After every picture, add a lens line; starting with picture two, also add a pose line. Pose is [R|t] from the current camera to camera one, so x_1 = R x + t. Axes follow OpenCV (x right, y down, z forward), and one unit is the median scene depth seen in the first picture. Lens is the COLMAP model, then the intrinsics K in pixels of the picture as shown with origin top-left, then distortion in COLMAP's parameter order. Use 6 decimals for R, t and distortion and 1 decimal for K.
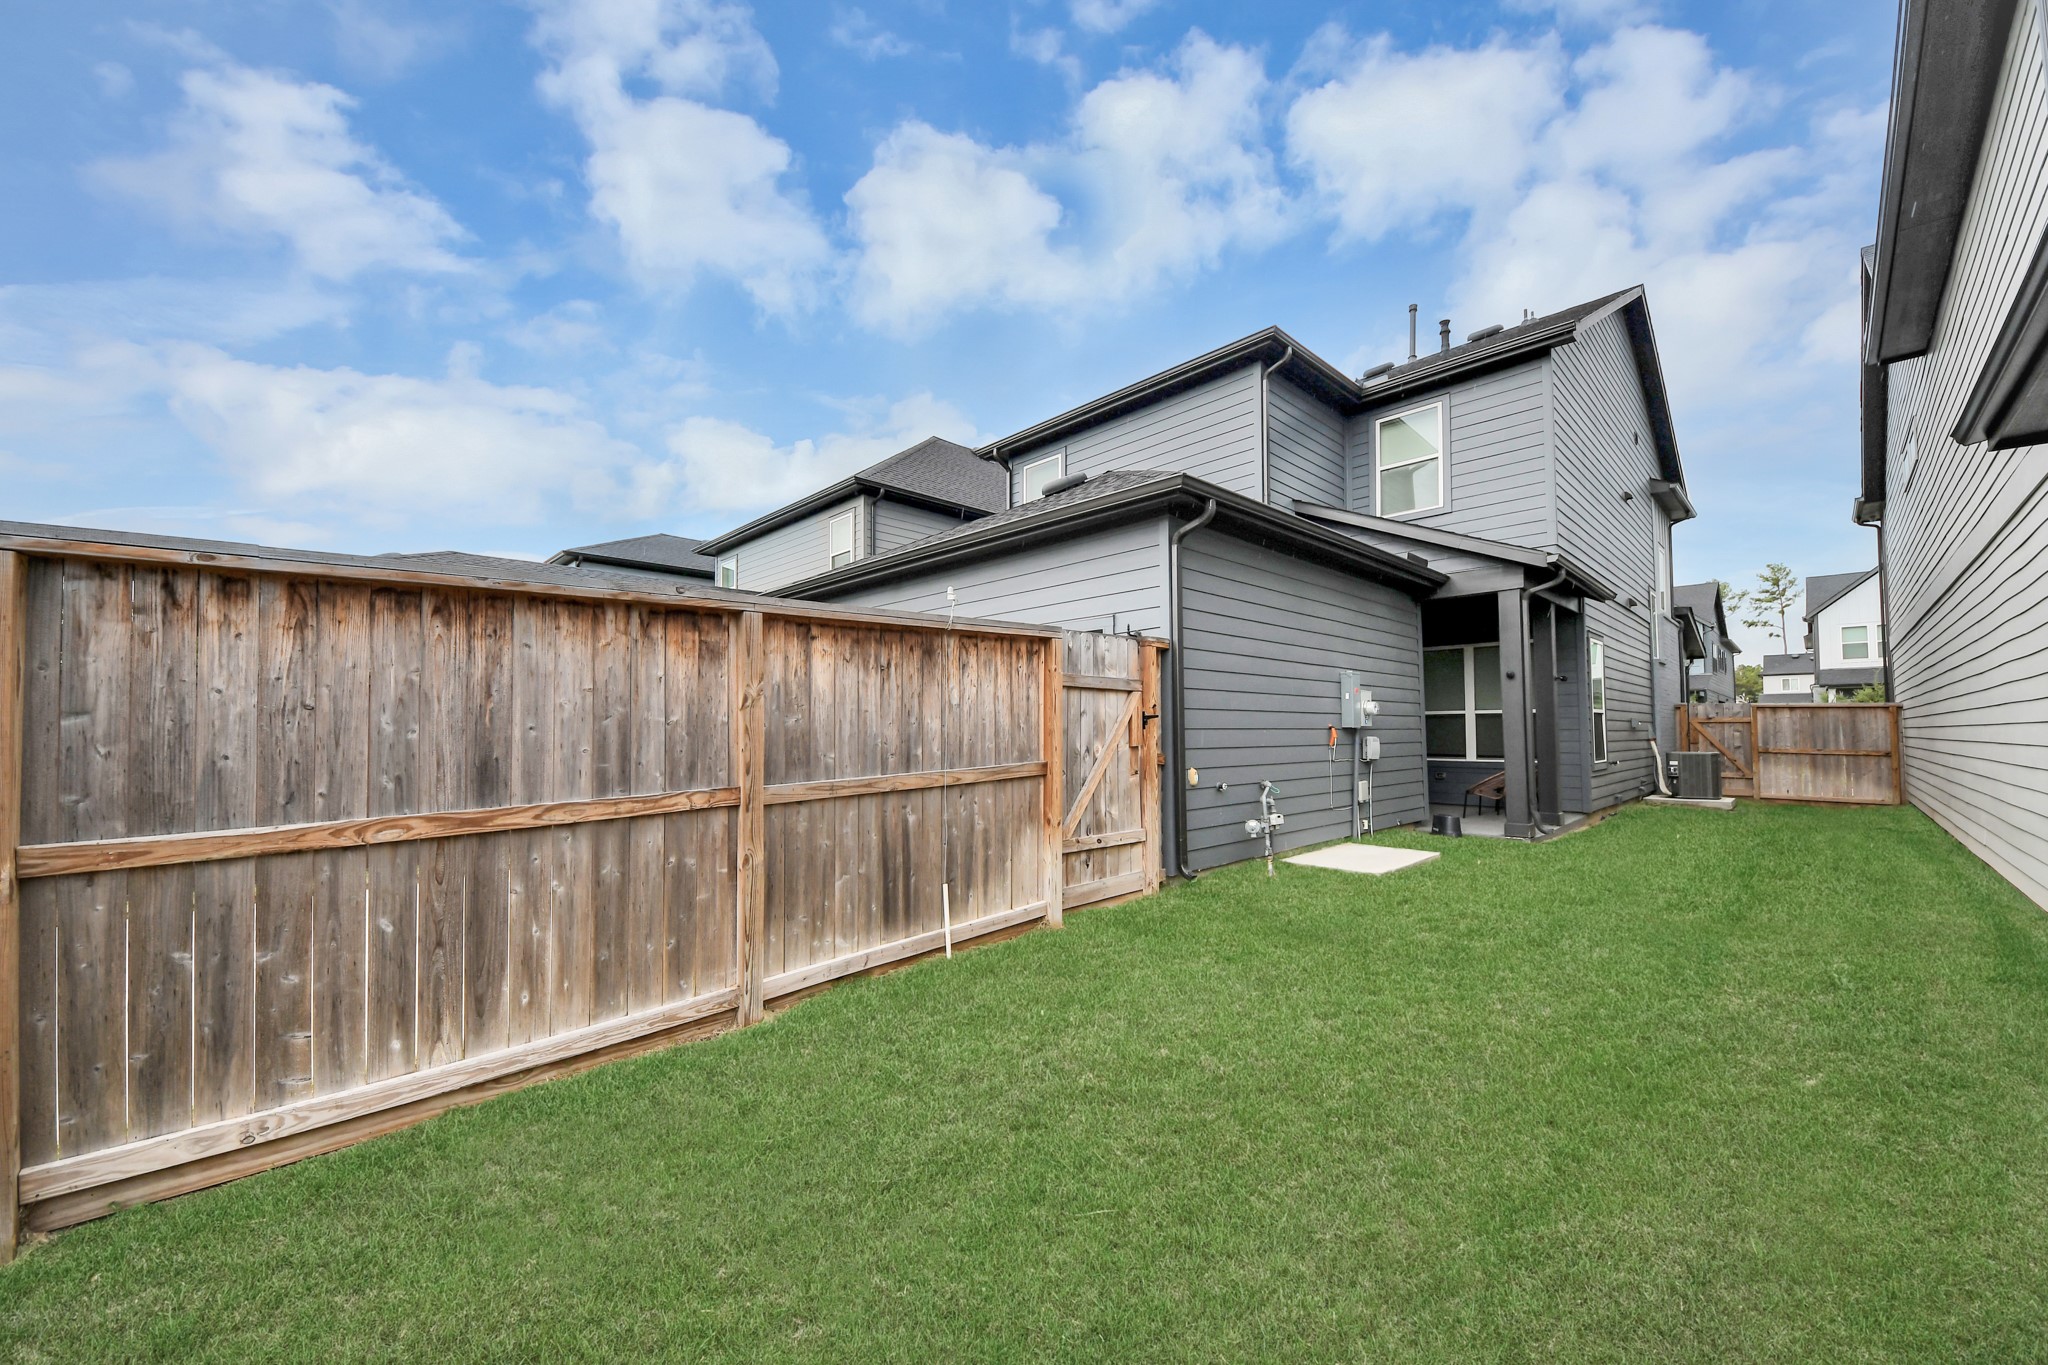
lens RADIAL K [[750.7, 0, 1016.4], [0, 750.7, 709.2], [0, 0, 1]] dist [0.007963, -0.015263]
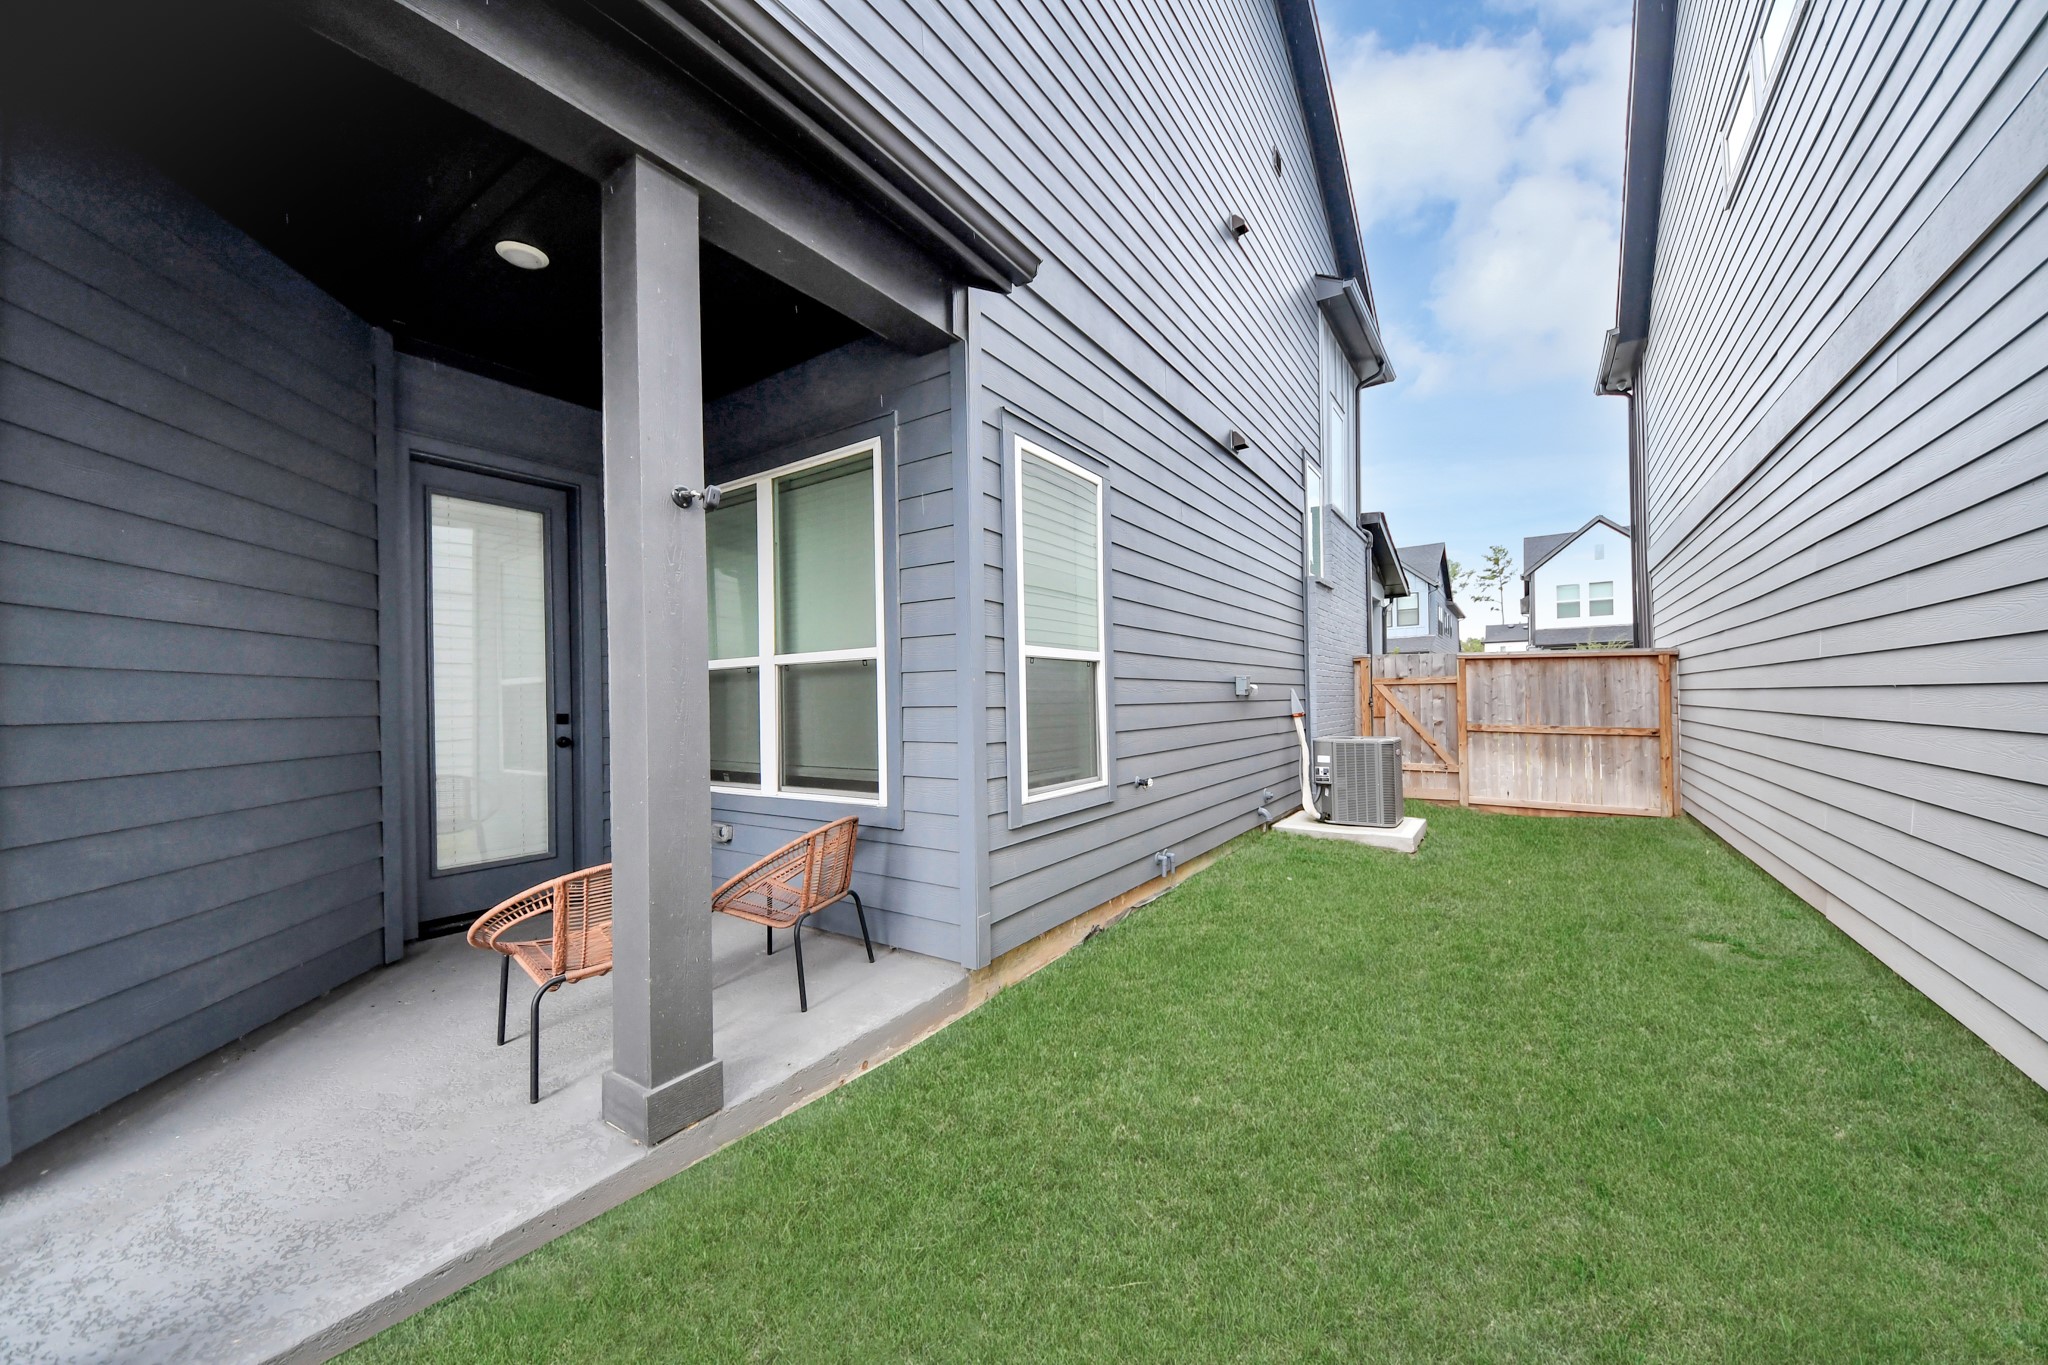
lens RADIAL K [[729.3, 0, 1028.4], [0, 729.3, 697.4], [0, 0, 1]] dist [0.037305, -0.023265]
pose [[0.973421, -0.013020, 0.228651, 0.510780], [0.007434, 0.999653, 0.025273, 0.011141], [-0.228901, -0.022901, 0.973180, 0.496631]]
